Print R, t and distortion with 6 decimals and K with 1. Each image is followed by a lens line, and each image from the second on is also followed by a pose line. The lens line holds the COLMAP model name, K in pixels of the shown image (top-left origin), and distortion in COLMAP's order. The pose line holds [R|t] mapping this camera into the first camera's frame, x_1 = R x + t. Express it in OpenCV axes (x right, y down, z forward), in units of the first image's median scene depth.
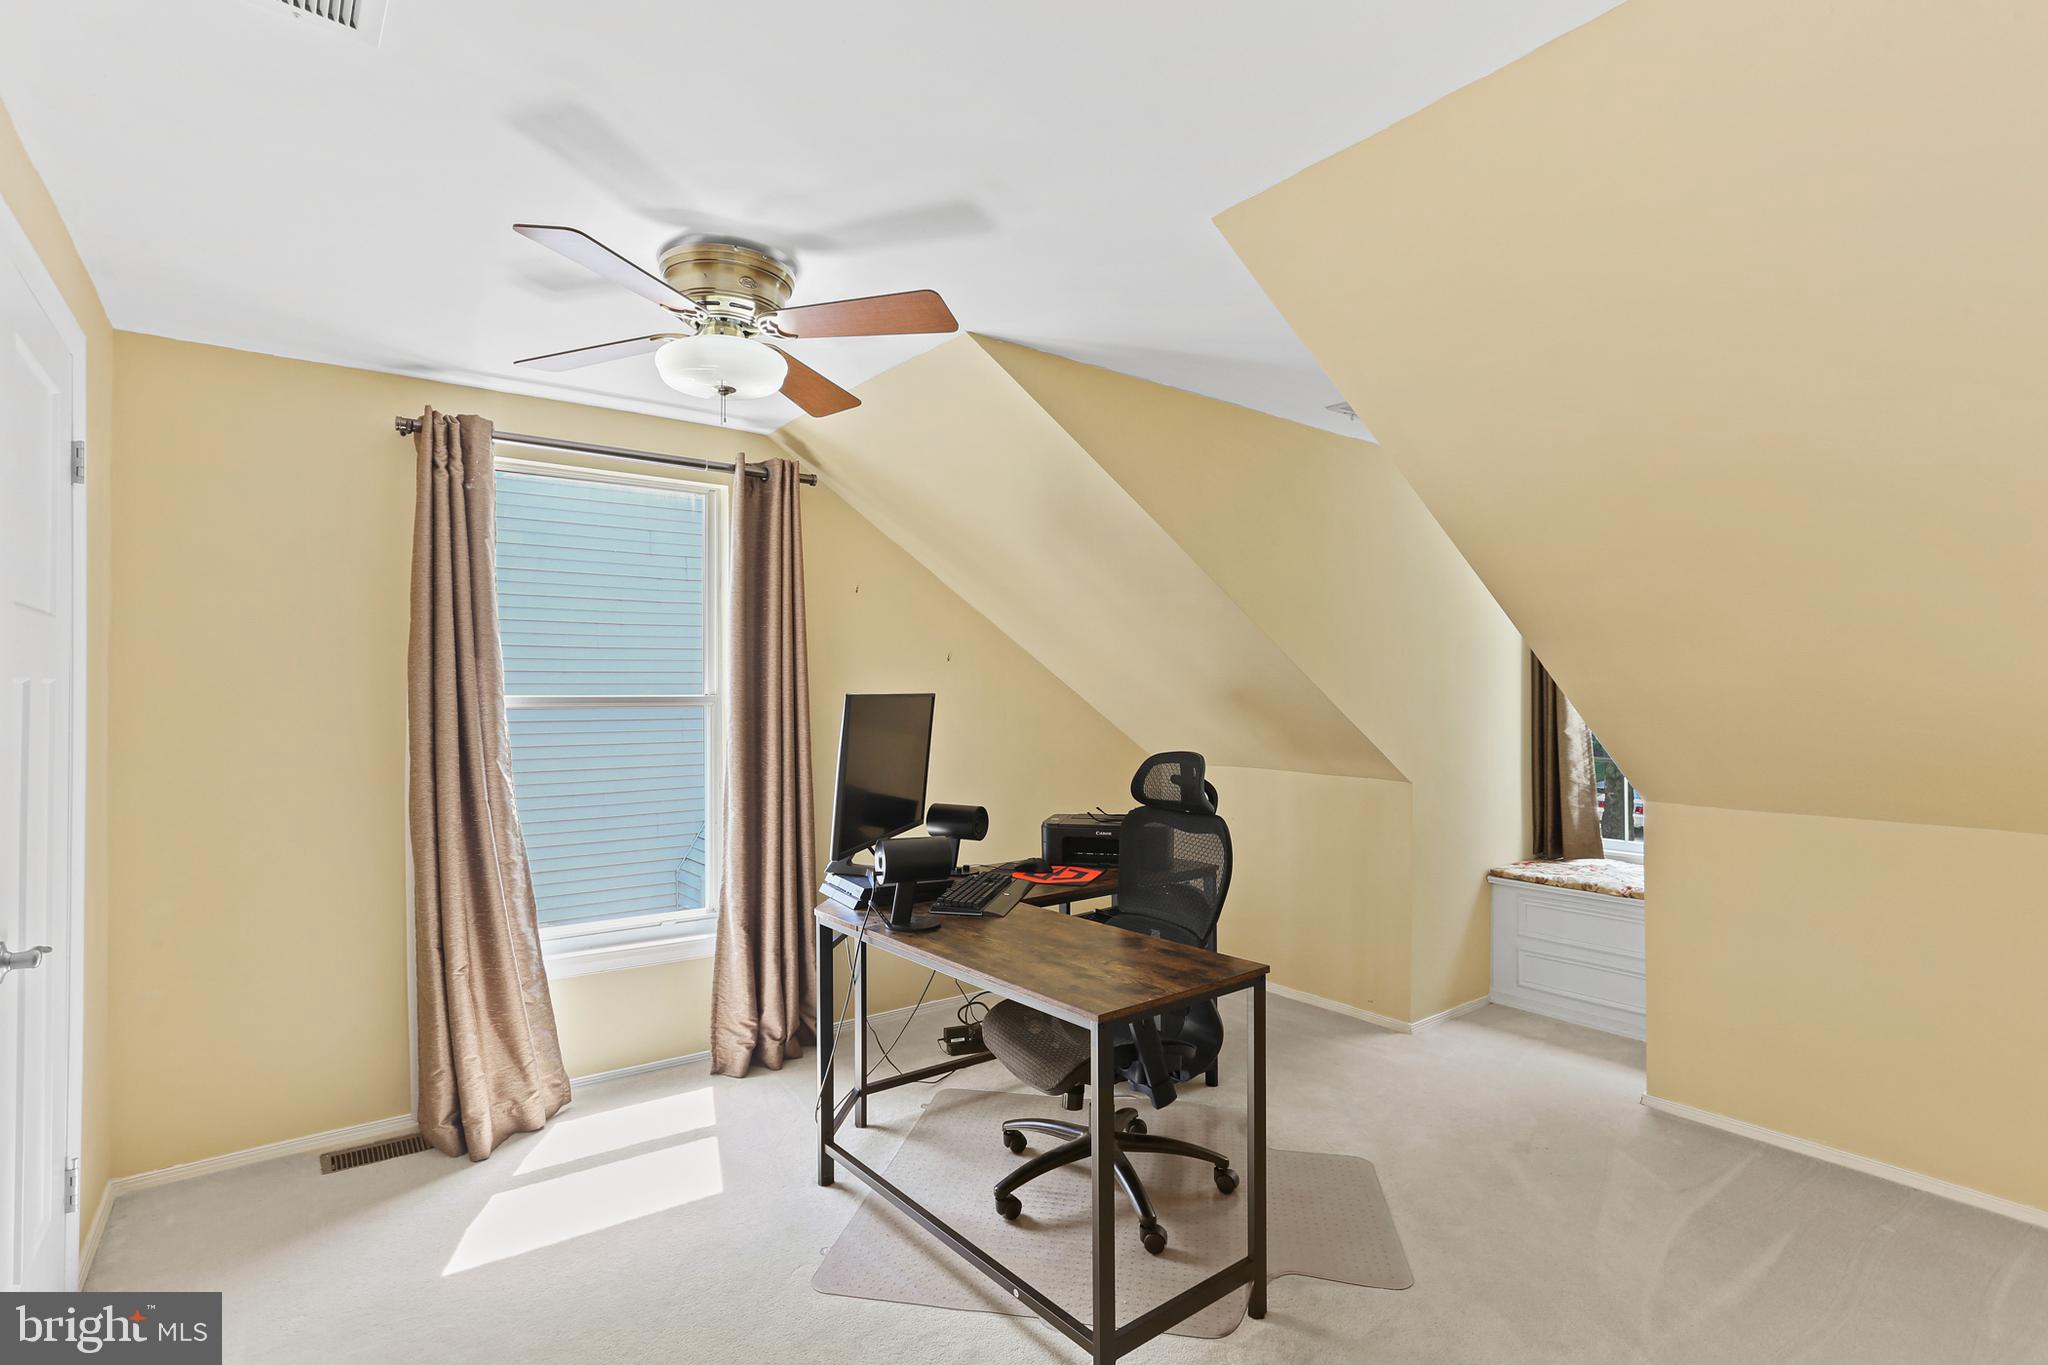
lens RADIAL K [[995.8, 0, 1032.9], [0, 995.8, 686.2], [0, 0, 1]] dist [-0.045338, 0.032516]
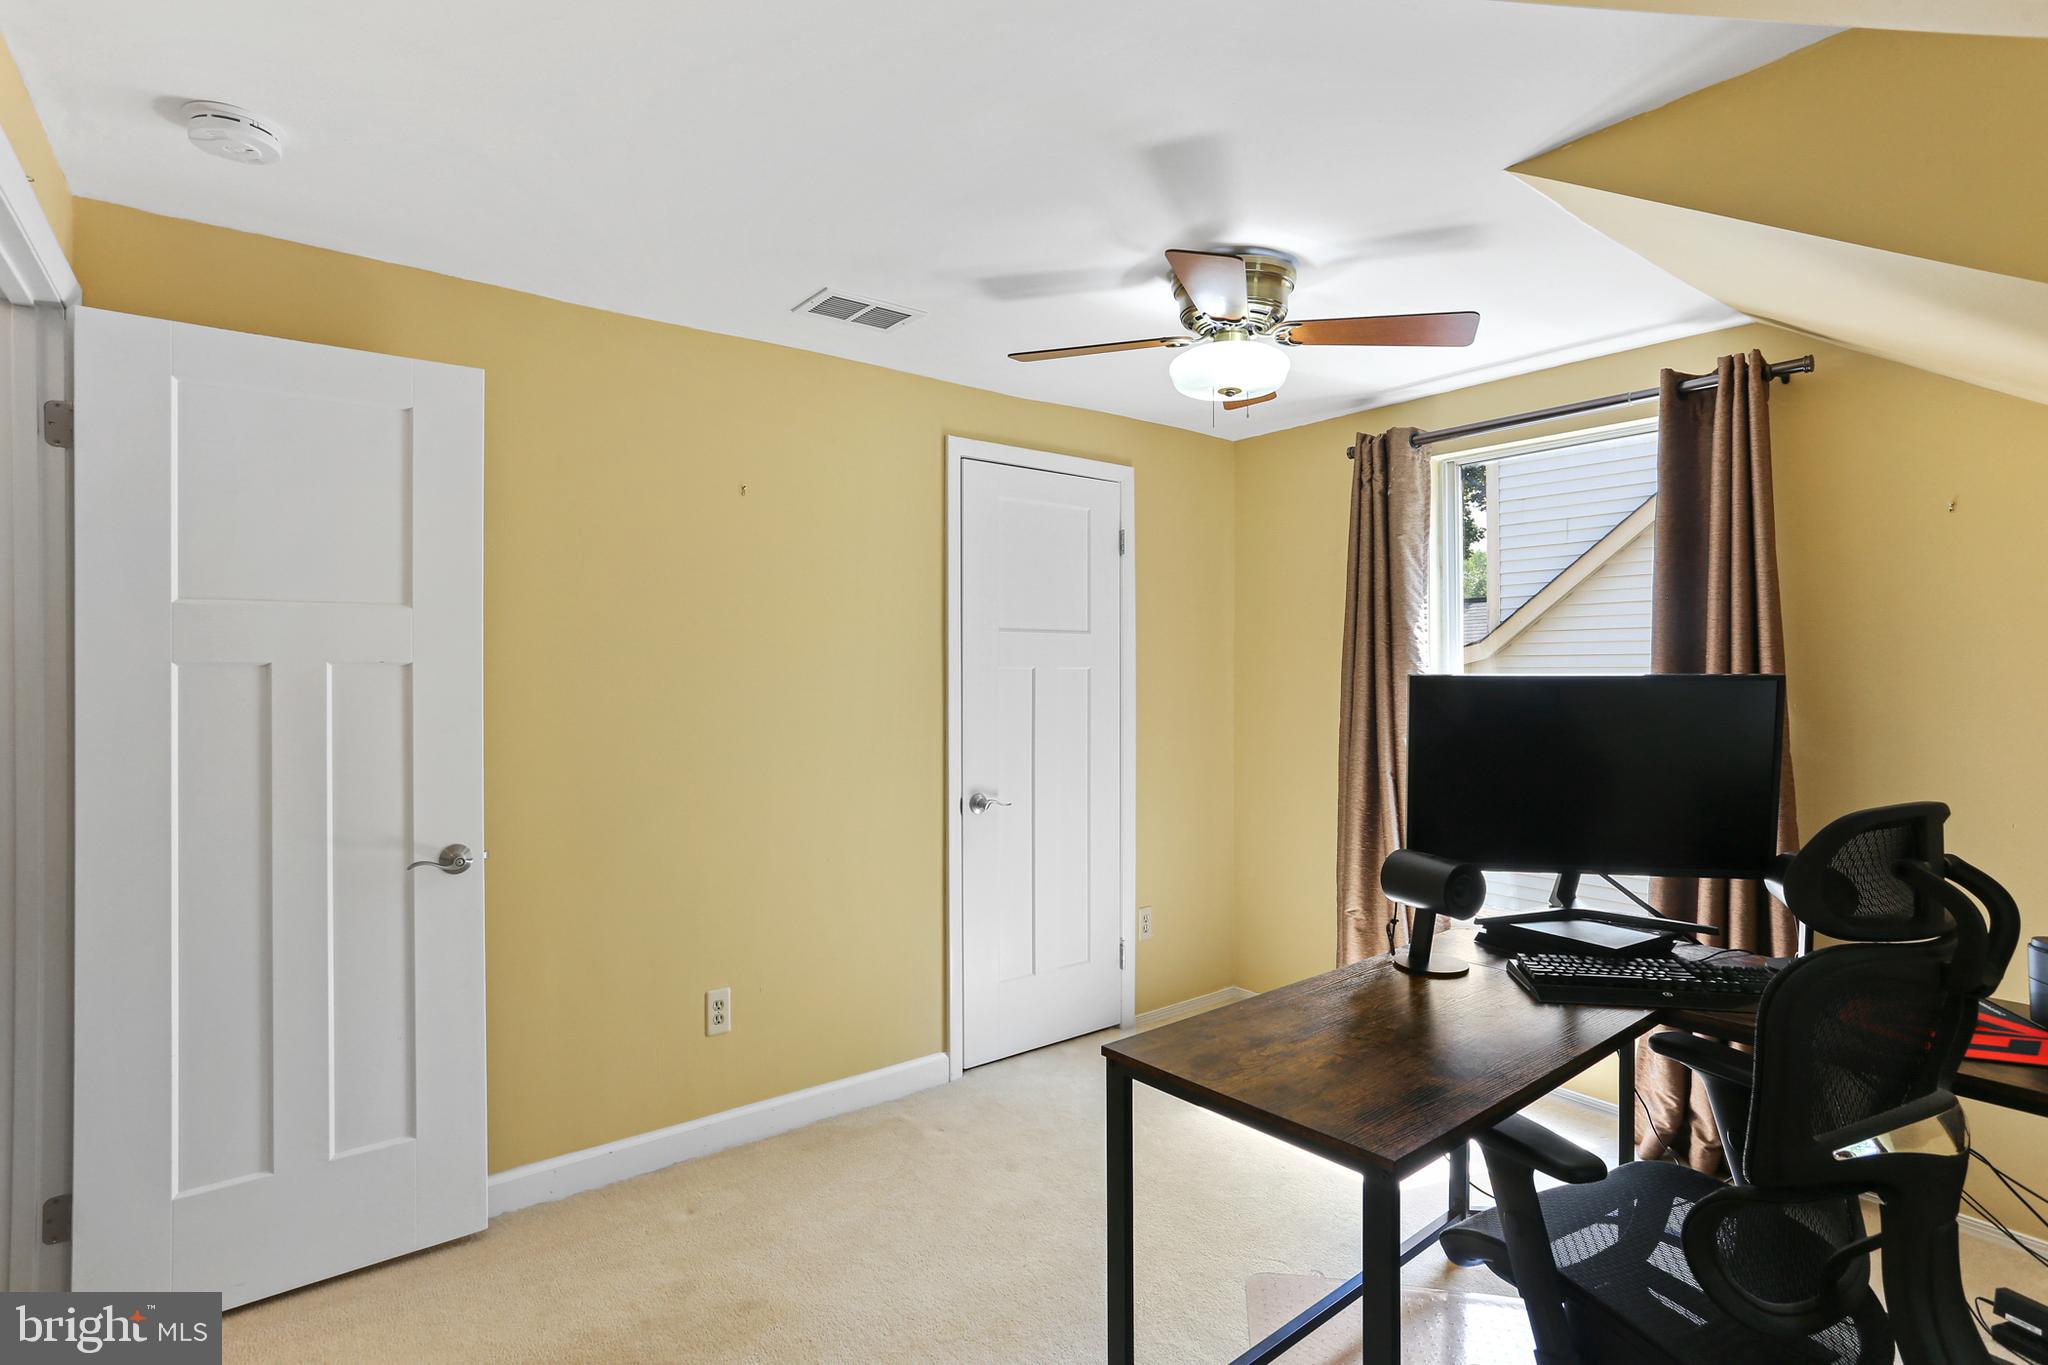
lens RADIAL K [[995.8, 0, 1032.9], [0, 995.8, 686.2], [0, 0, 1]] dist [-0.045338, 0.032516]
pose [[0.020151, 0.010883, -0.999738, 0.574000], [0.007774, 0.999909, 0.011041, 0.004848], [0.999767, -0.007995, 0.020065, 0.573888]]
